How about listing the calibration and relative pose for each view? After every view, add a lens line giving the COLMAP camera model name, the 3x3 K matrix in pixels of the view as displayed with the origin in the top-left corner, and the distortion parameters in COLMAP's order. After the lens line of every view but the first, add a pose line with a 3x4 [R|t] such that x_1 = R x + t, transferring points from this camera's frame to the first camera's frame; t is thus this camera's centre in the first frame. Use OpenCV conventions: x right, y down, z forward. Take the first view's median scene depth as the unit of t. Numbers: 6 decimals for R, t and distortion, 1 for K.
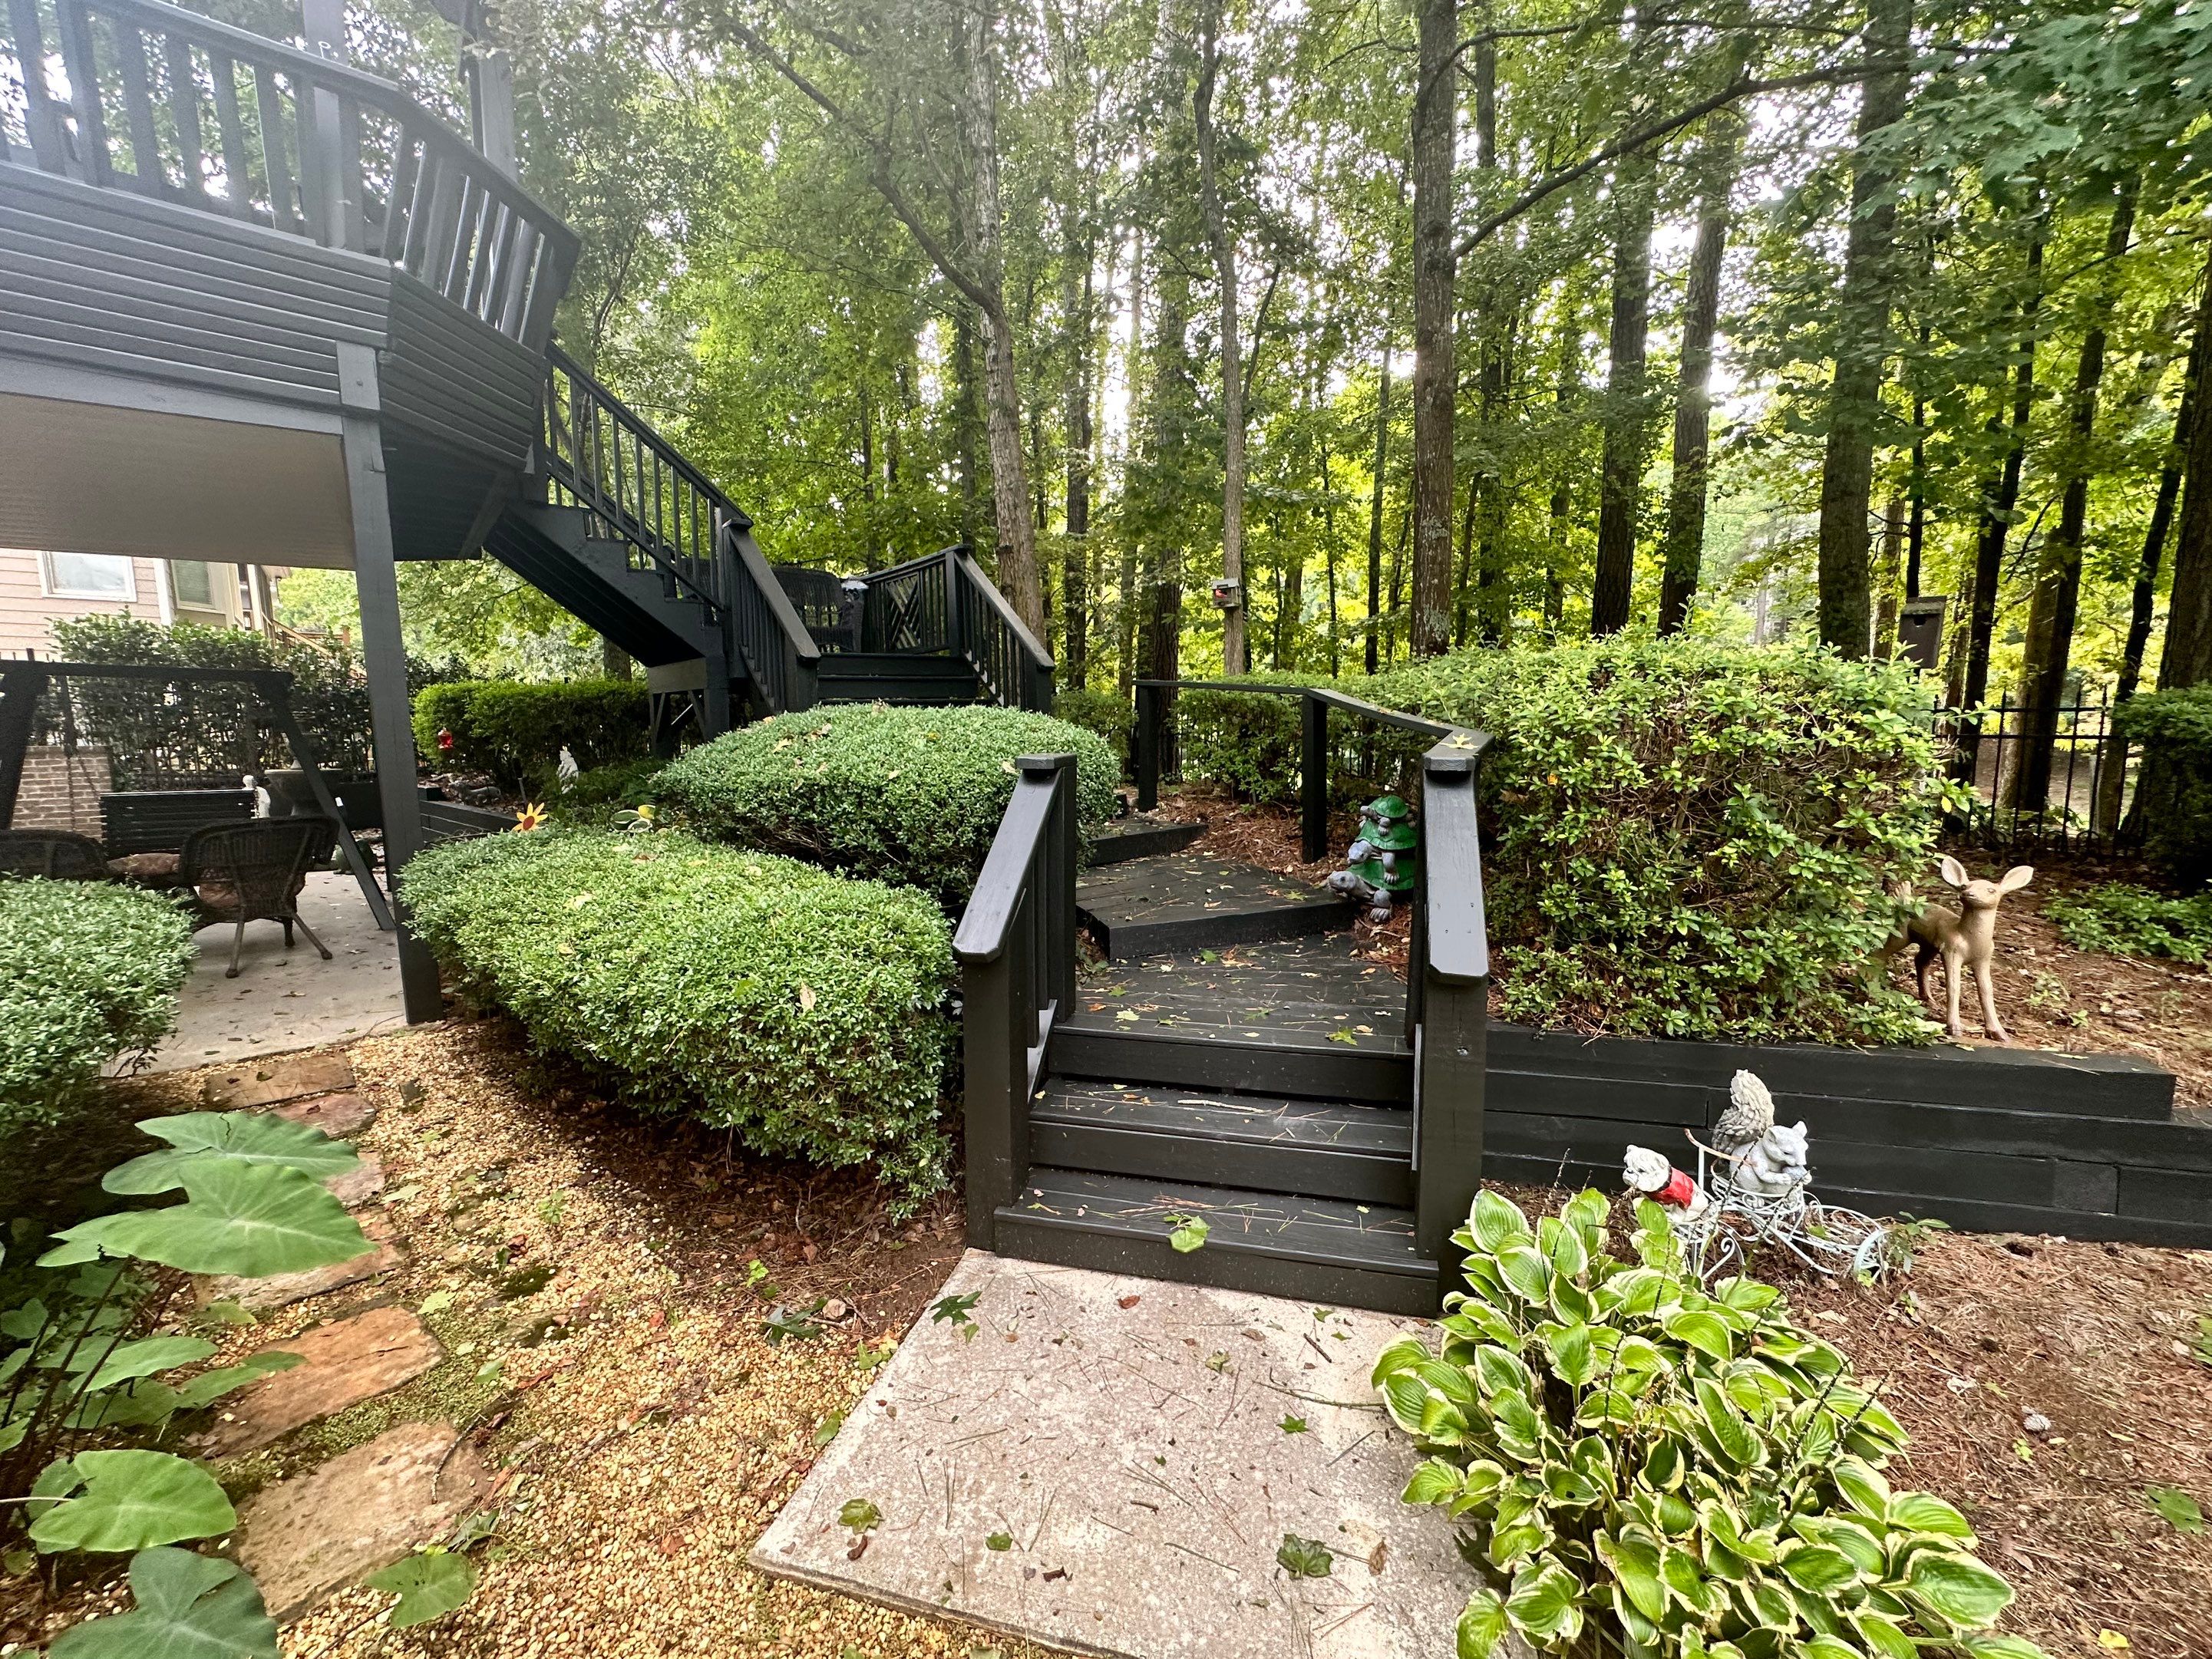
lens RADIAL K [[887.1, 0, 1106.0], [0, 887.1, 829.5], [0, 0, 1]] dist [-0.000827, -0.000001]
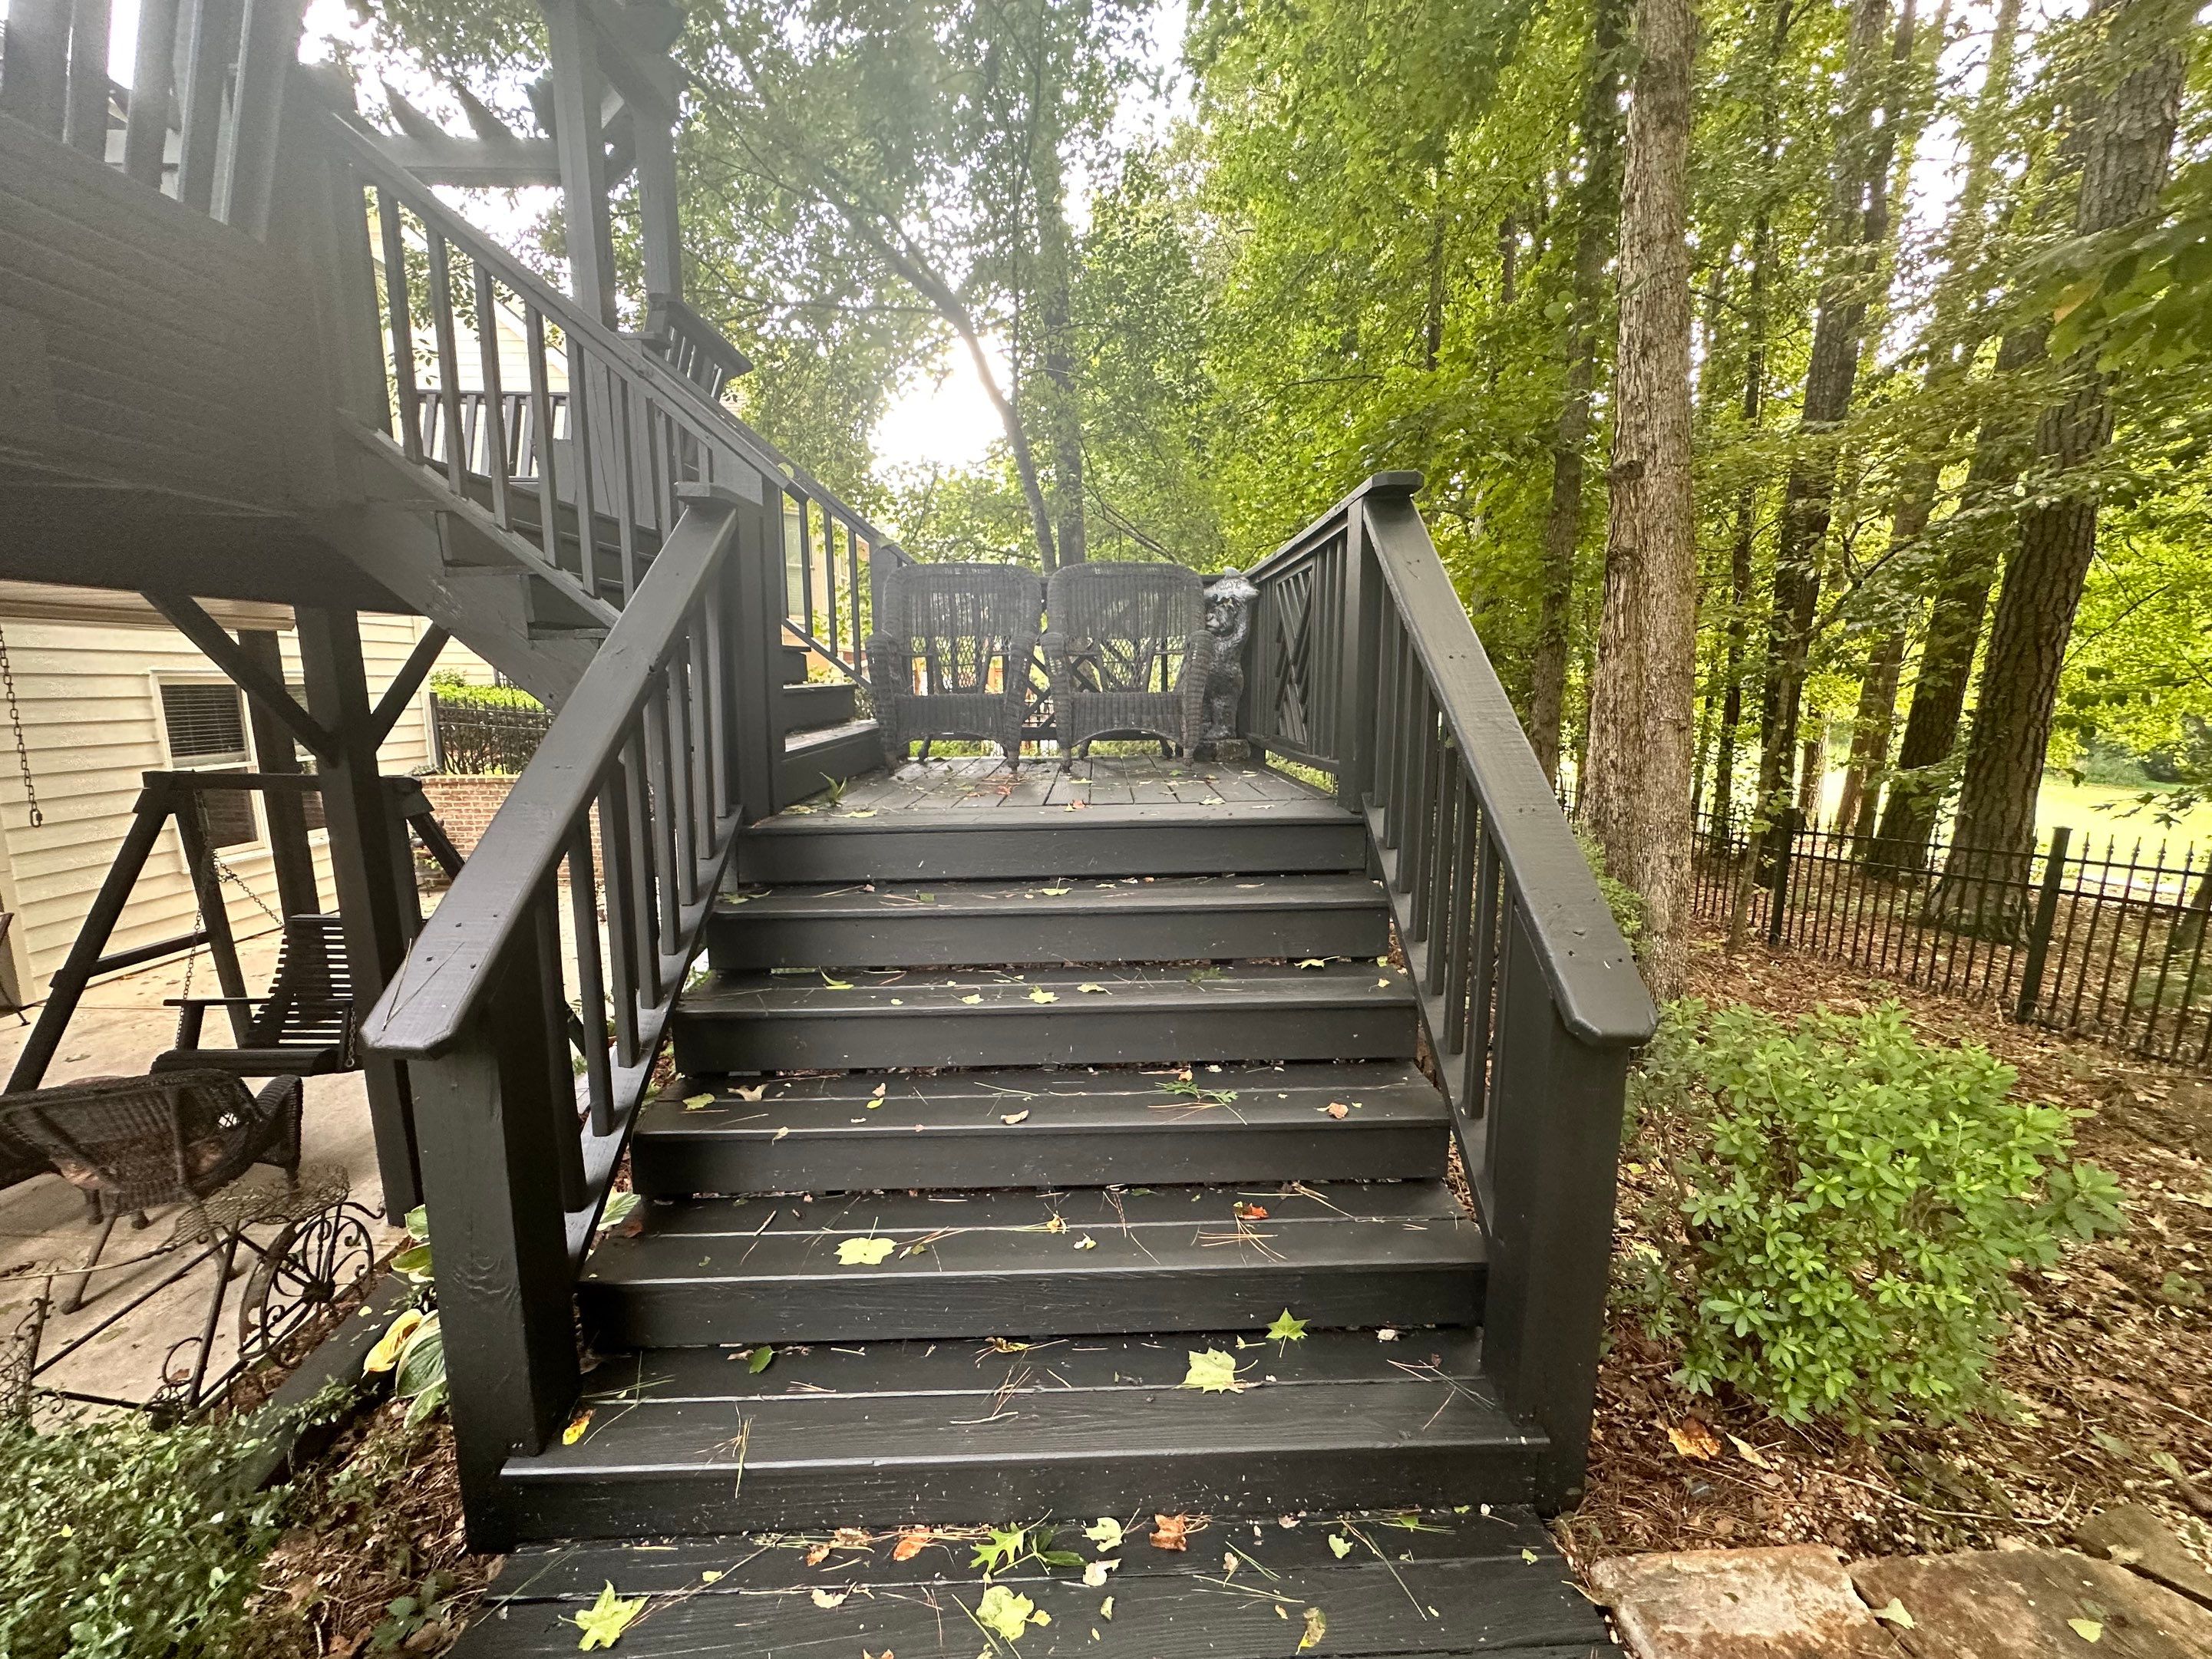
lens RADIAL K [[887.1, 0, 1106.0], [0, 887.1, 829.5], [0, 0, 1]] dist [-0.000827, -0.000001]
pose [[0.779298, 0.118065, -0.615431, -0.011606], [-0.081733, 0.992852, 0.086974, -0.090899], [0.621300, -0.017478, 0.783378, 0.287956]]
